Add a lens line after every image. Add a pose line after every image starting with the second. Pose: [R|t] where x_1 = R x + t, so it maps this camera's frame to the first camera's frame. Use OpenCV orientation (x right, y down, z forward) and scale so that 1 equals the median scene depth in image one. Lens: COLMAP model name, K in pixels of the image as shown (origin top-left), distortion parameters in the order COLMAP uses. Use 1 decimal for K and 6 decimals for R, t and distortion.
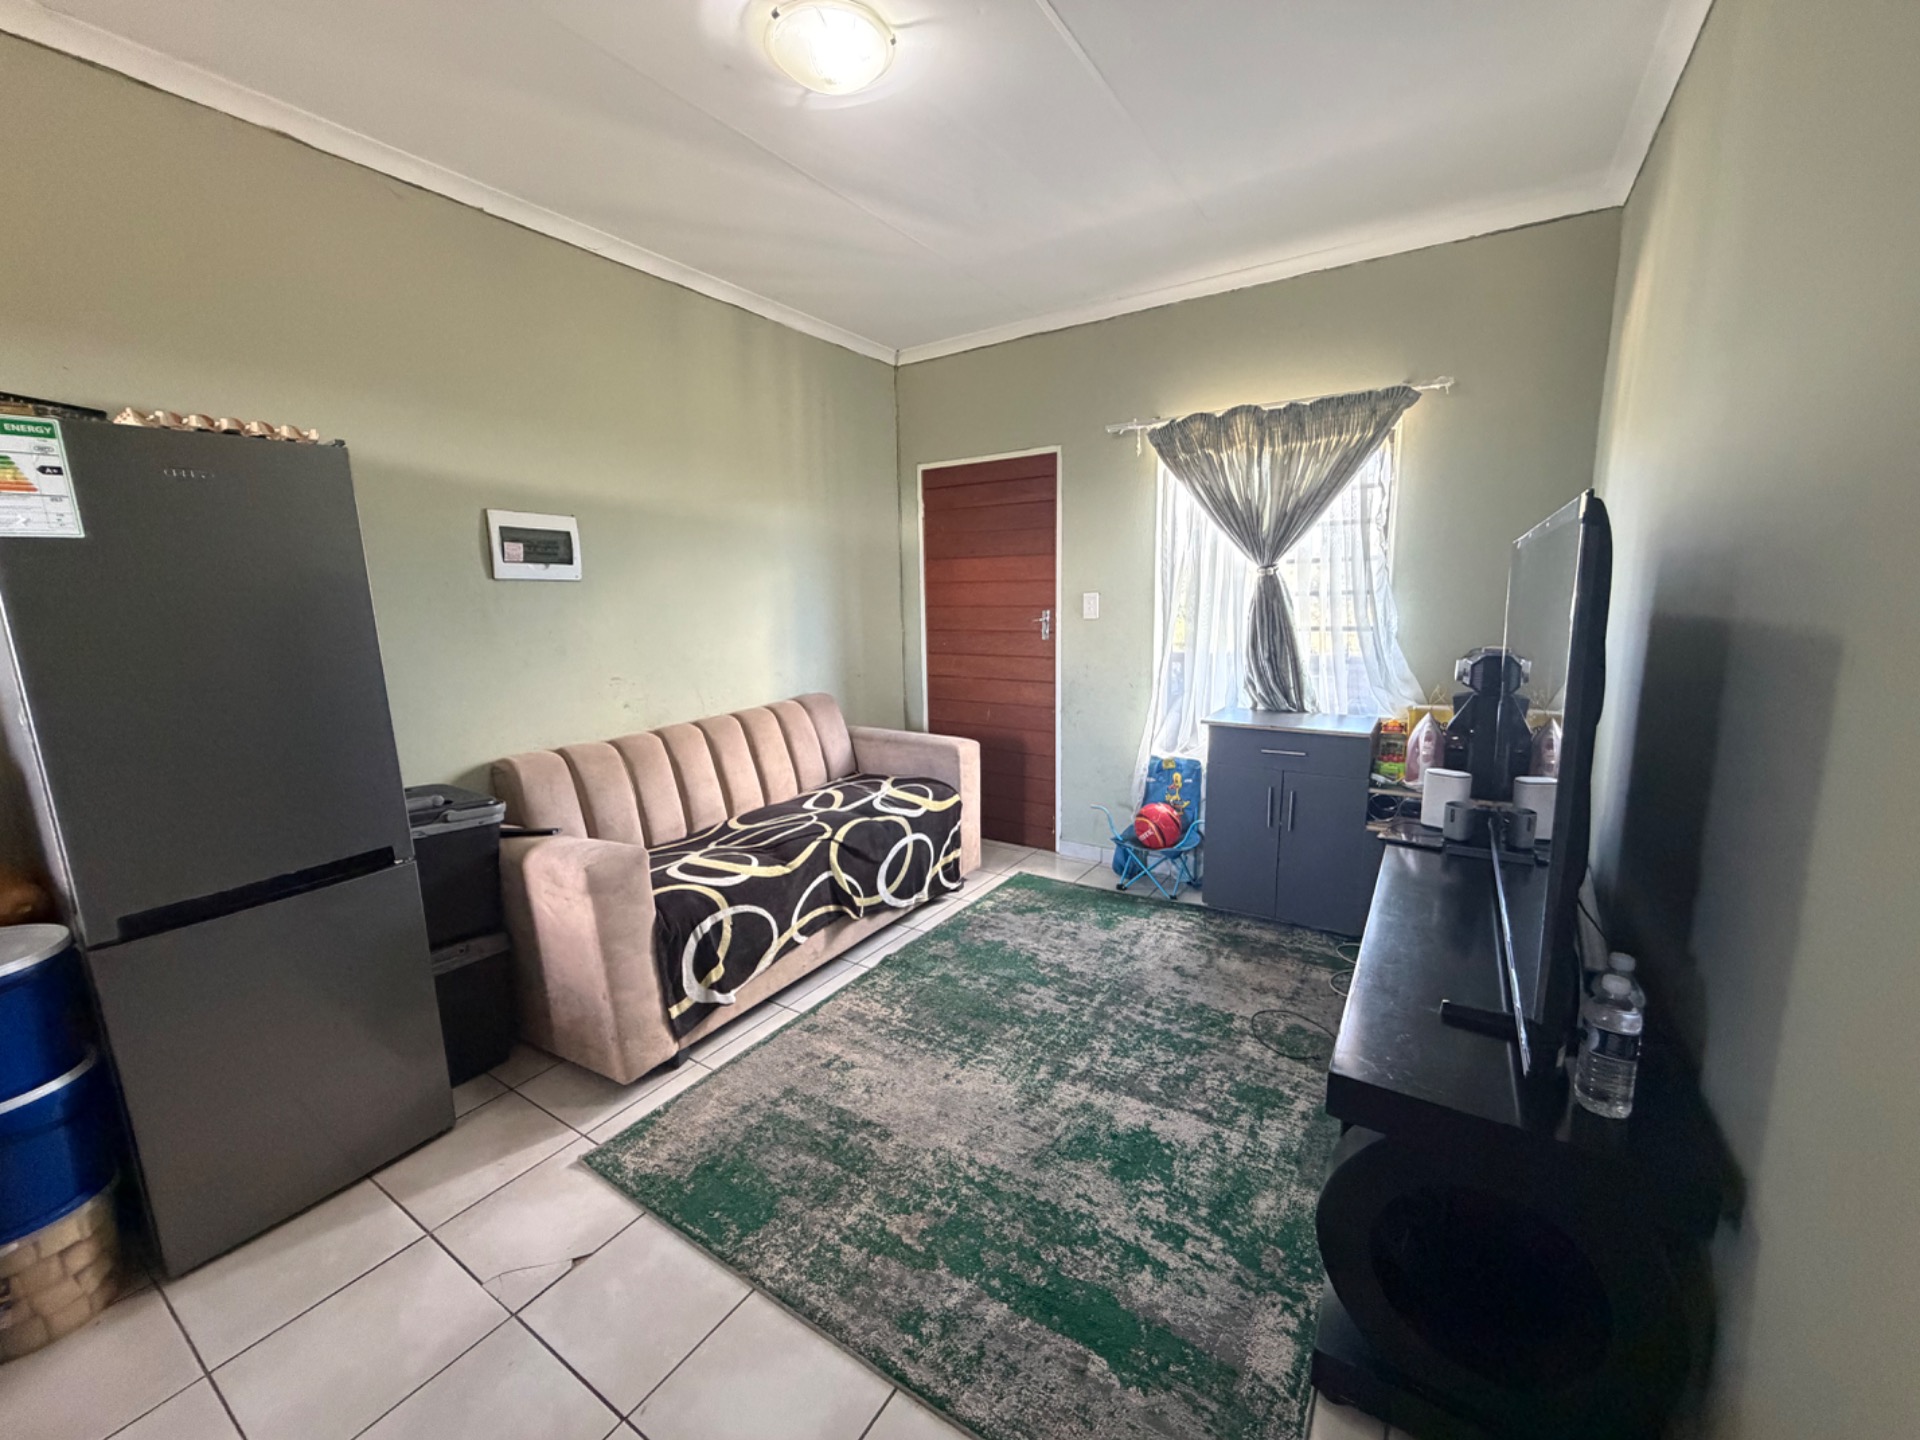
lens RADIAL K [[762.3, 0, 954.0], [0, 762.3, 718.8], [0, 0, 1]] dist [0.000127, -0.000008]
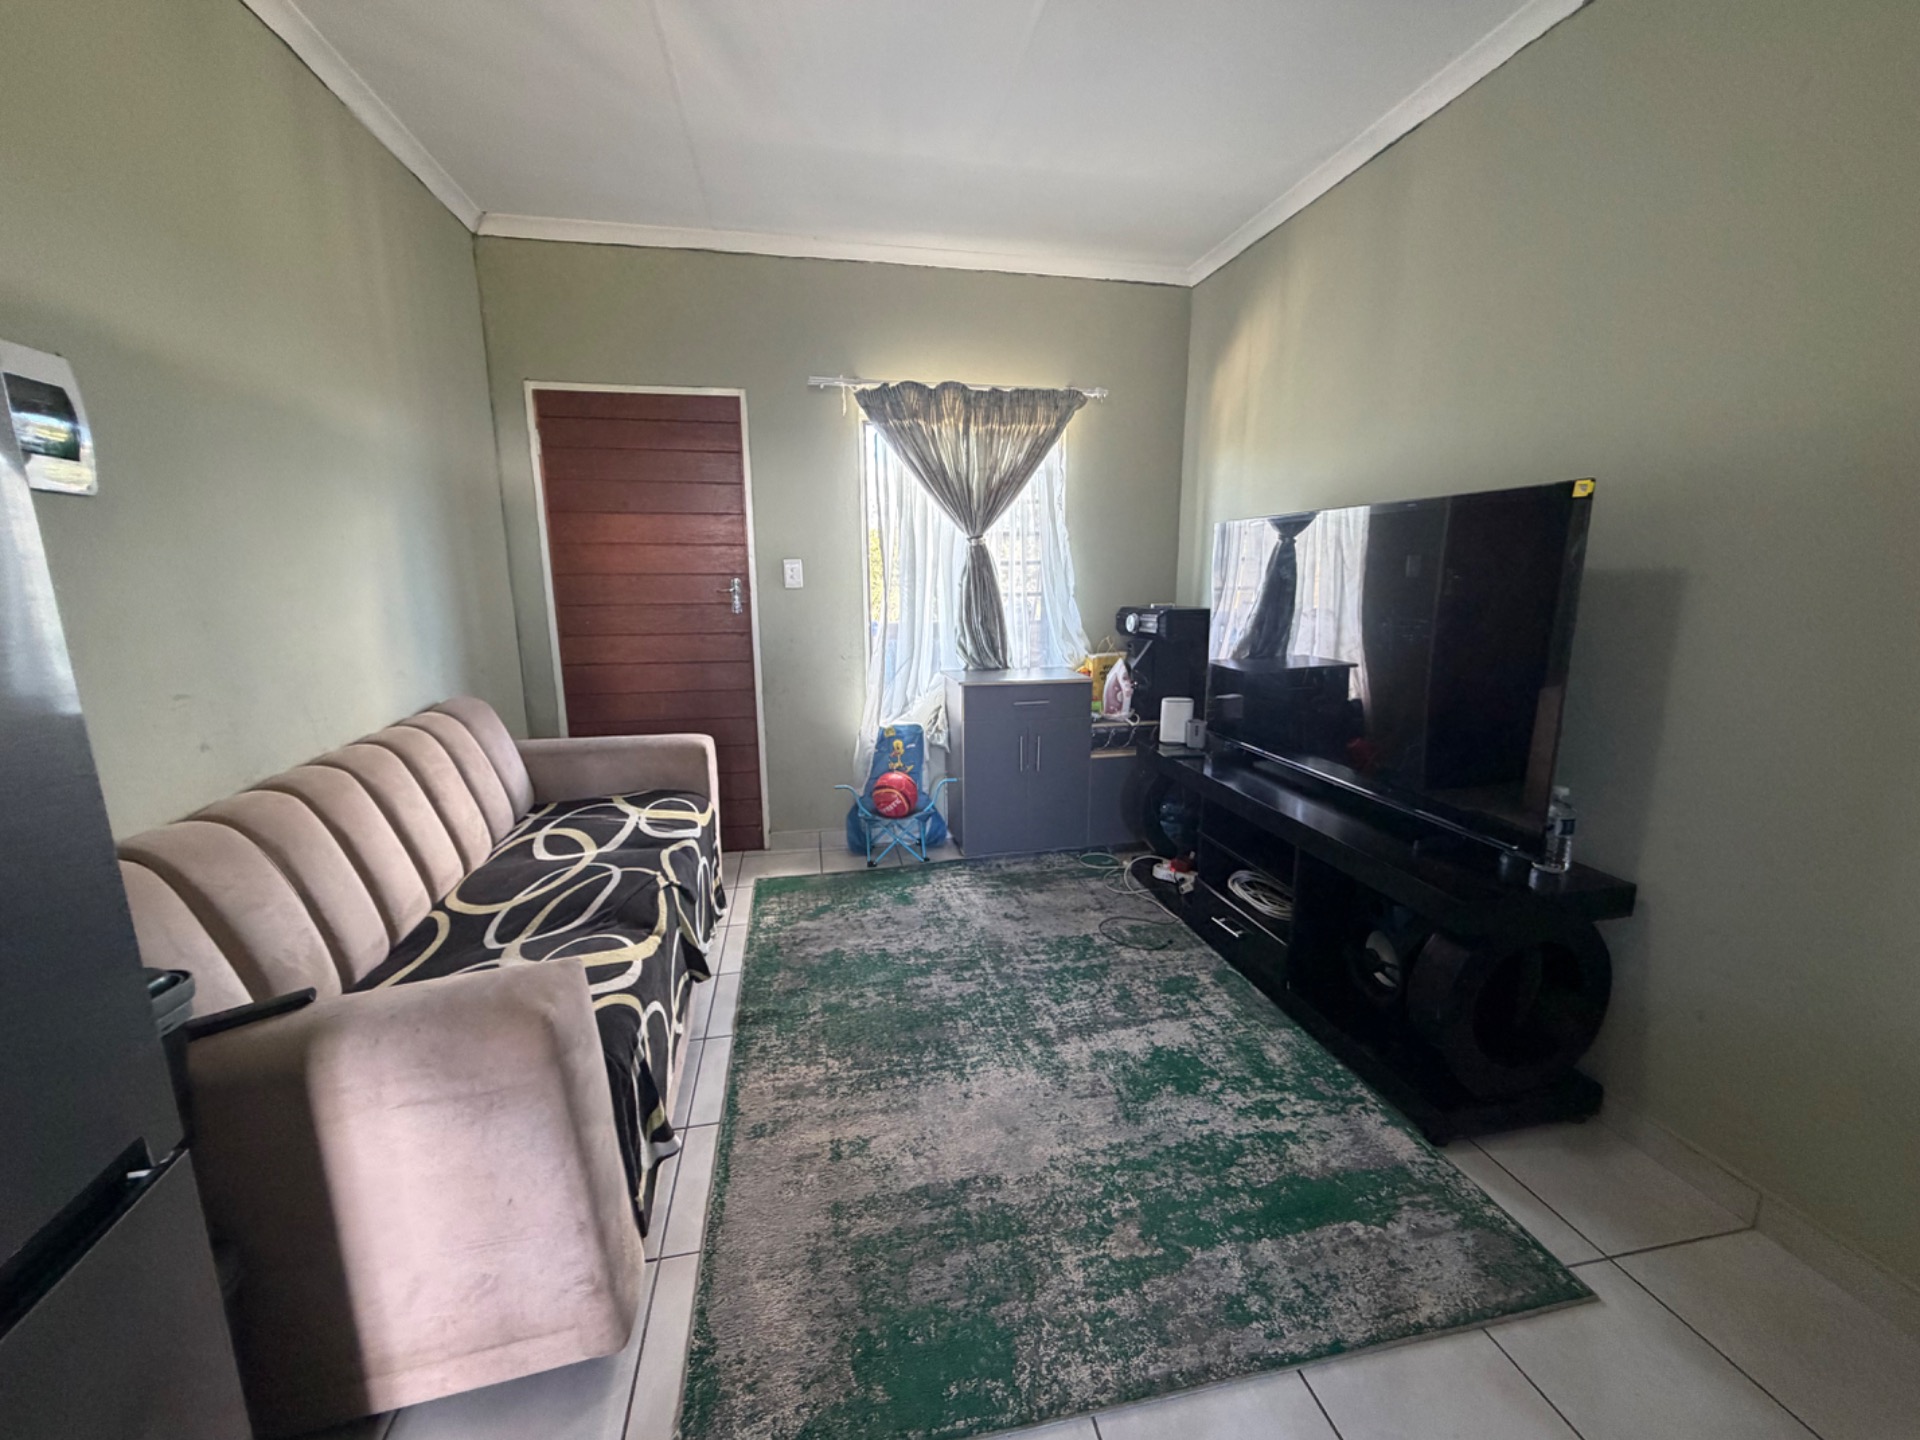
lens RADIAL K [[762.3, 0, 954.0], [0, 762.3, 718.8], [0, 0, 1]] dist [0.000127, -0.000008]
pose [[0.713119, -0.118955, 0.690877, -0.485976], [0.105190, 0.992498, 0.062311, -0.017016], [-0.693106, 0.028238, 0.720282, 0.305142]]
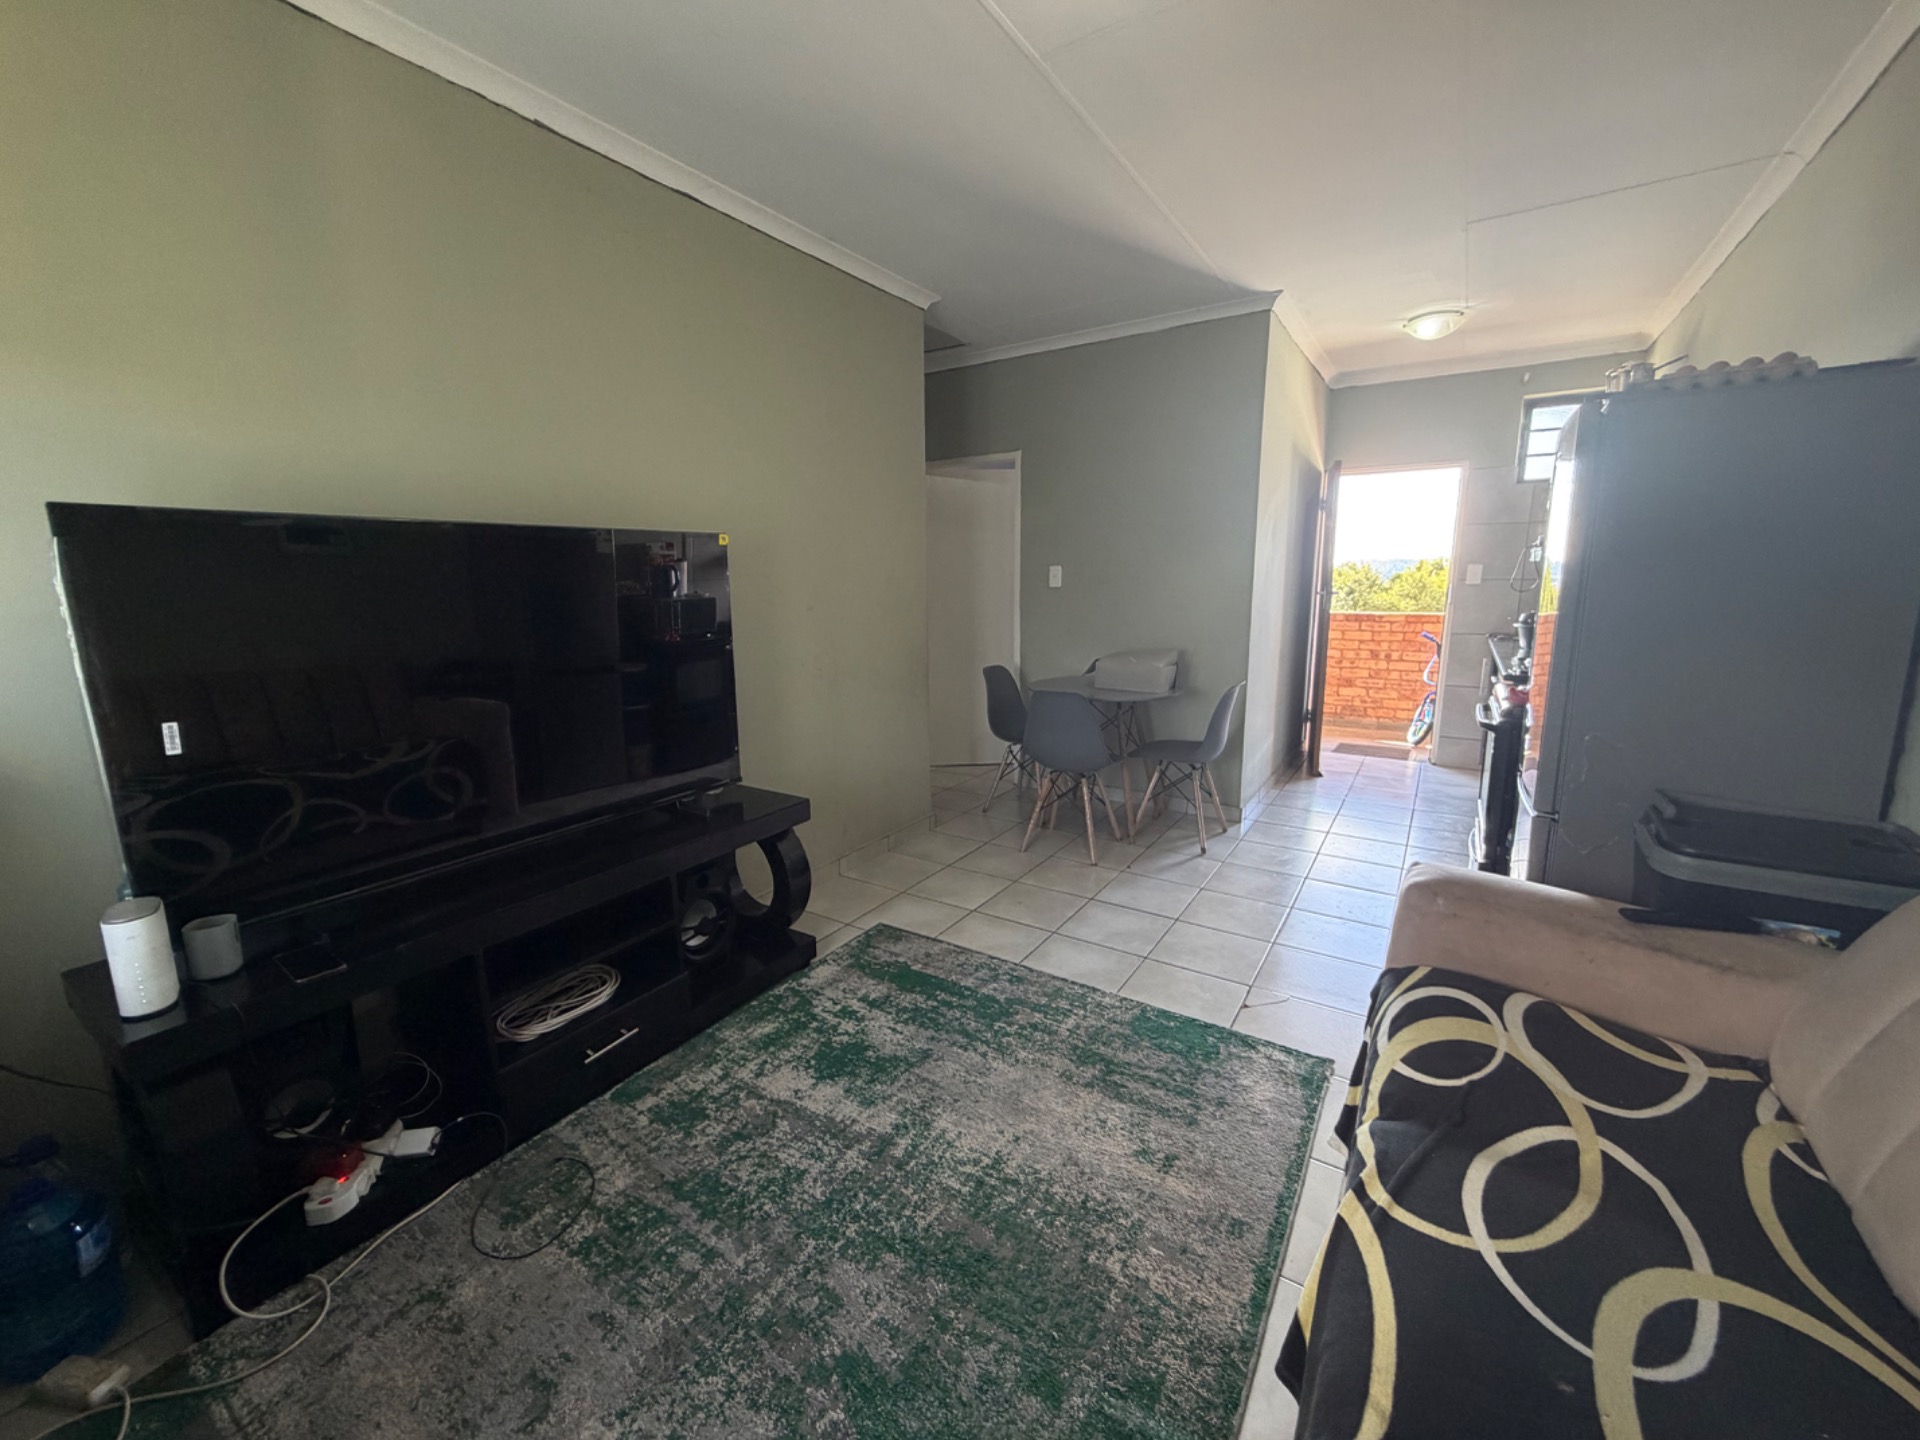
lens RADIAL K [[762.3, 0, 954.0], [0, 762.3, 718.8], [0, 0, 1]] dist [0.000127, -0.000008]
pose [[-0.999507, 0.031363, 0.001271, 0.036802], [0.029897, 0.938905, 0.342877, -0.217927], [0.009560, 0.342746, -0.939380, 1.373786]]
